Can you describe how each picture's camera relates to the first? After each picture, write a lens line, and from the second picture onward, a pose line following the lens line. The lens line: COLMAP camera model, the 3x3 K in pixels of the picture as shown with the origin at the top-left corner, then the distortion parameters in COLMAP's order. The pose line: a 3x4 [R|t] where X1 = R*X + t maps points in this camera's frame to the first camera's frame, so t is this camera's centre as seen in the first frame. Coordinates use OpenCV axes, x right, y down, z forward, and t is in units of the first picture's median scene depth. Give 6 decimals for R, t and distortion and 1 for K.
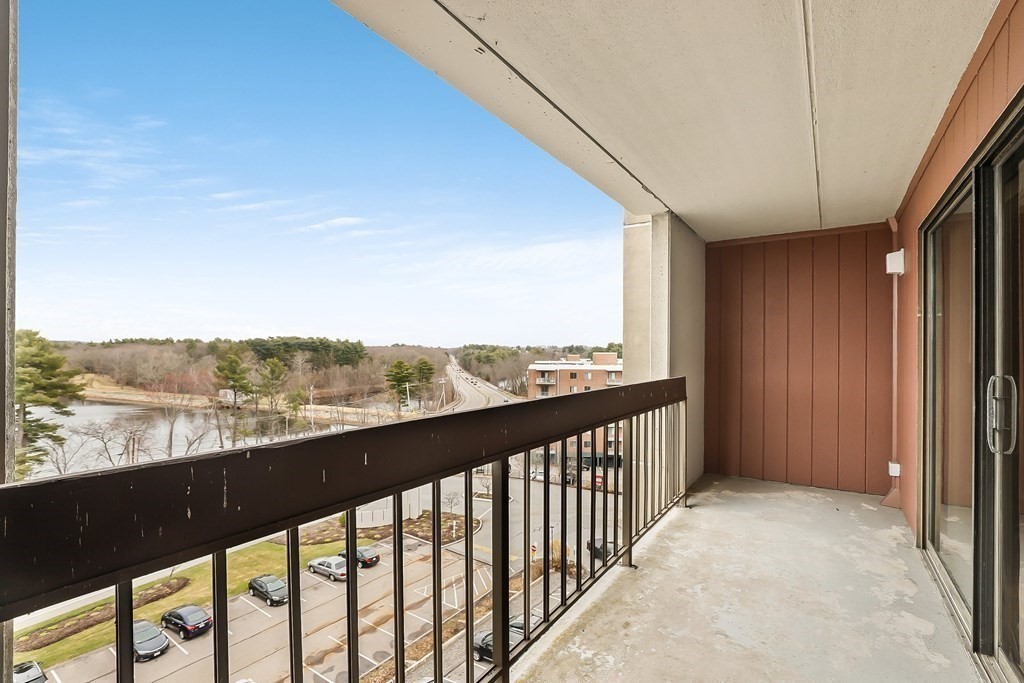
lens RADIAL K [[475.9, 0, 516.5], [0, 475.9, 348.5], [0, 0, 1]] dist [-0.031475, 0.005735]
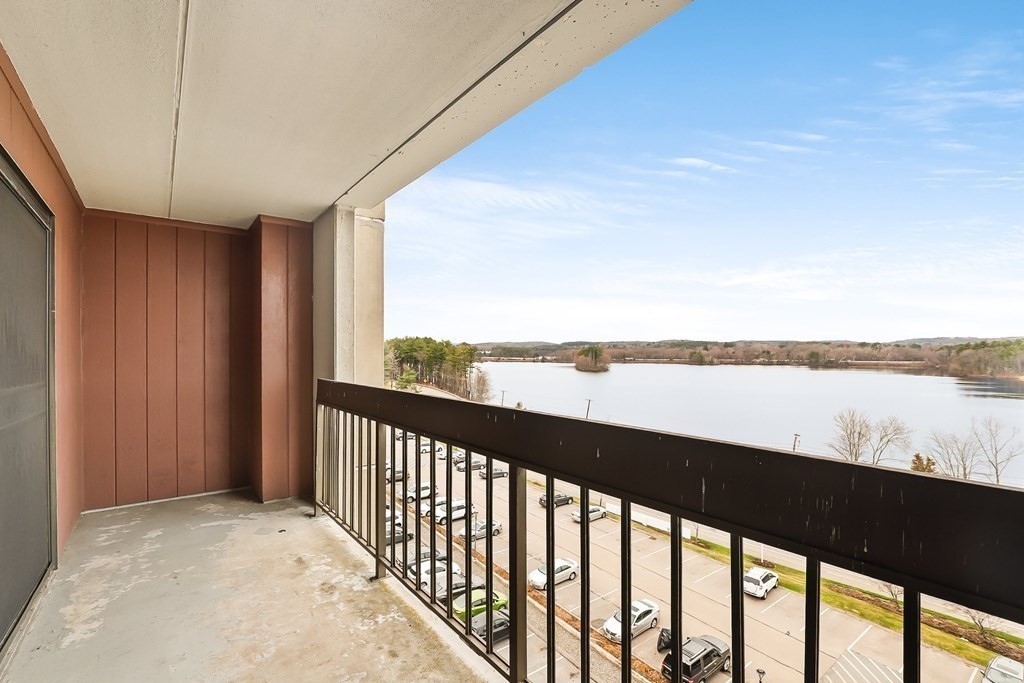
lens RADIAL K [[475.9, 0, 522.8], [0, 475.9, 351.7], [0, 0, 1]] dist [-0.031475, 0.005735]
pose [[-0.318234, -0.006019, -0.947993, 0.994372], [0.002269, 0.999972, -0.007111, 0.010615], [0.948010, -0.004414, -0.318211, 1.494962]]
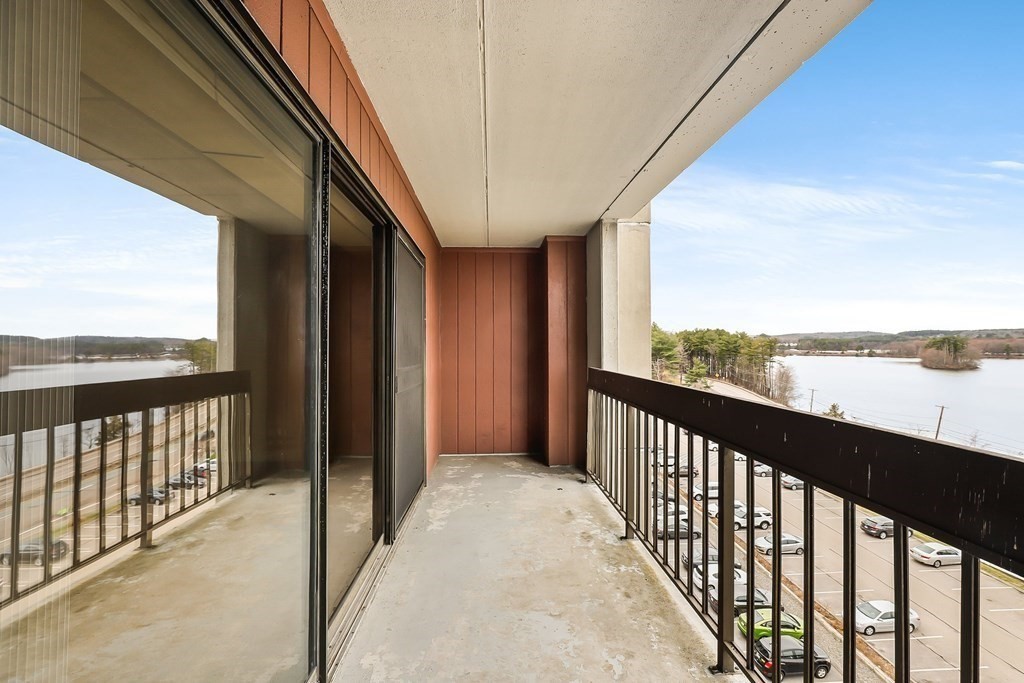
lens RADIAL K [[475.9, 0, 504.3], [0, 475.9, 337.2], [0, 0, 1]] dist [-0.031475, 0.005735]
pose [[-0.817629, -0.012557, -0.575609, 1.081538], [0.001786, 0.999702, -0.024345, 0.013288], [0.575743, -0.020933, -0.817363, 1.705160]]
